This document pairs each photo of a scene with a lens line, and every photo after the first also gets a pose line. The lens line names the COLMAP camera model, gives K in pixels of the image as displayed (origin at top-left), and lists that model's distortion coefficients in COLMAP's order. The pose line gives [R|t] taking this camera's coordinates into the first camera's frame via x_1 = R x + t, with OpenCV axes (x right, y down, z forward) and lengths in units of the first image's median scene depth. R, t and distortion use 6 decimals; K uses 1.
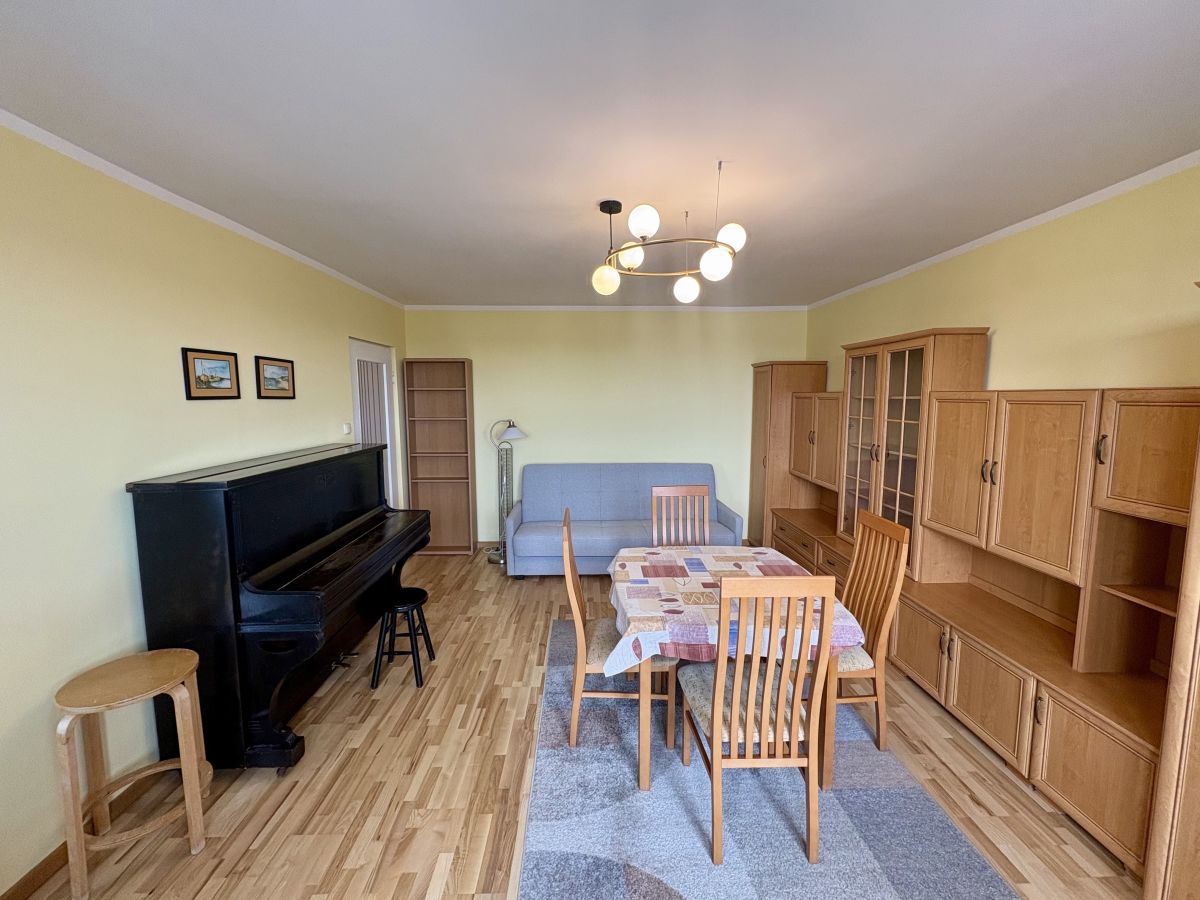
lens RADIAL K [[479.9, 0, 599.6], [0, 479.9, 445.6], [0, 0, 1]] dist [-0.000365, 0.000019]
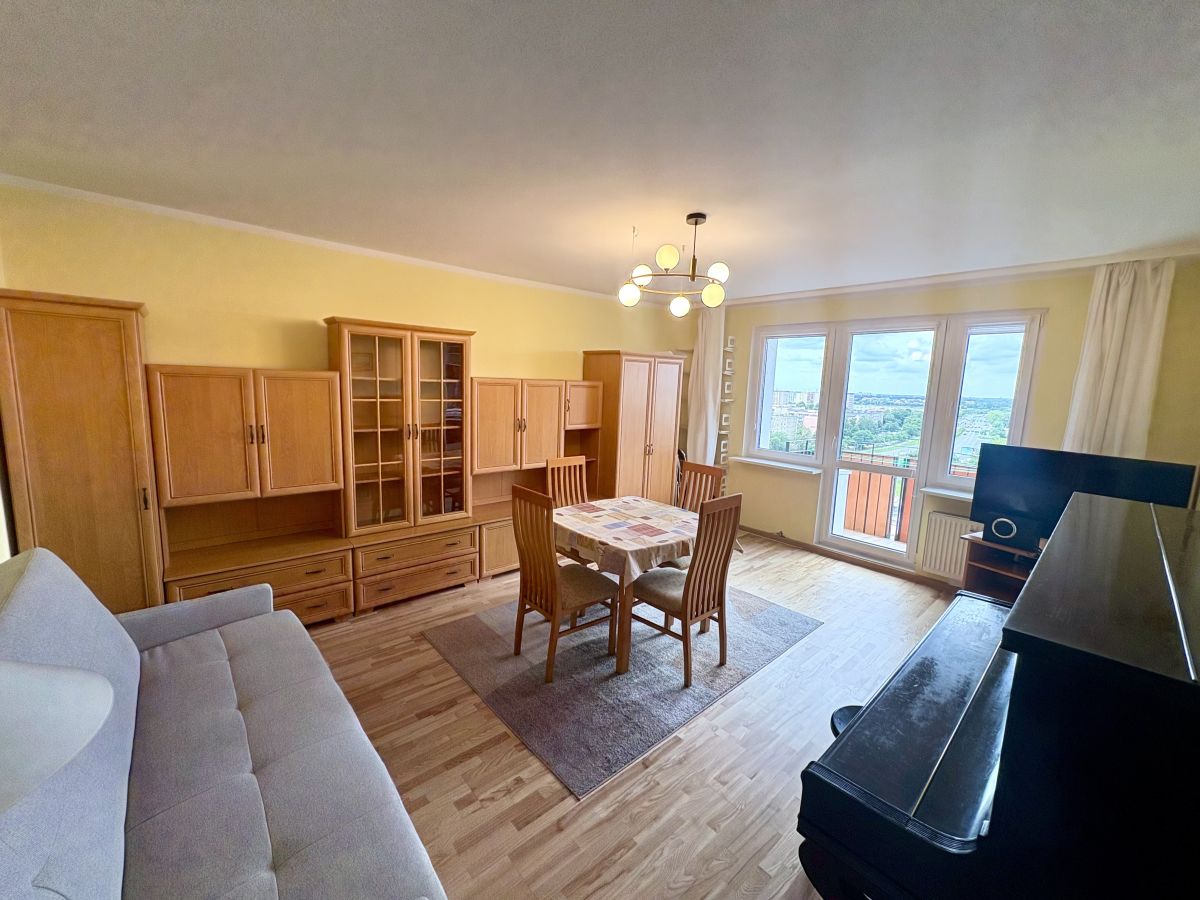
lens RADIAL K [[479.9, 0, 600.9], [0, 479.9, 448.8], [0, 0, 1]] dist [-0.000365, 0.000019]
pose [[-0.644758, -0.124217, 0.754226, -0.661853], [0.046925, 0.978414, 0.201254, -0.186555], [-0.762945, 0.165152, -0.625012, 1.750896]]
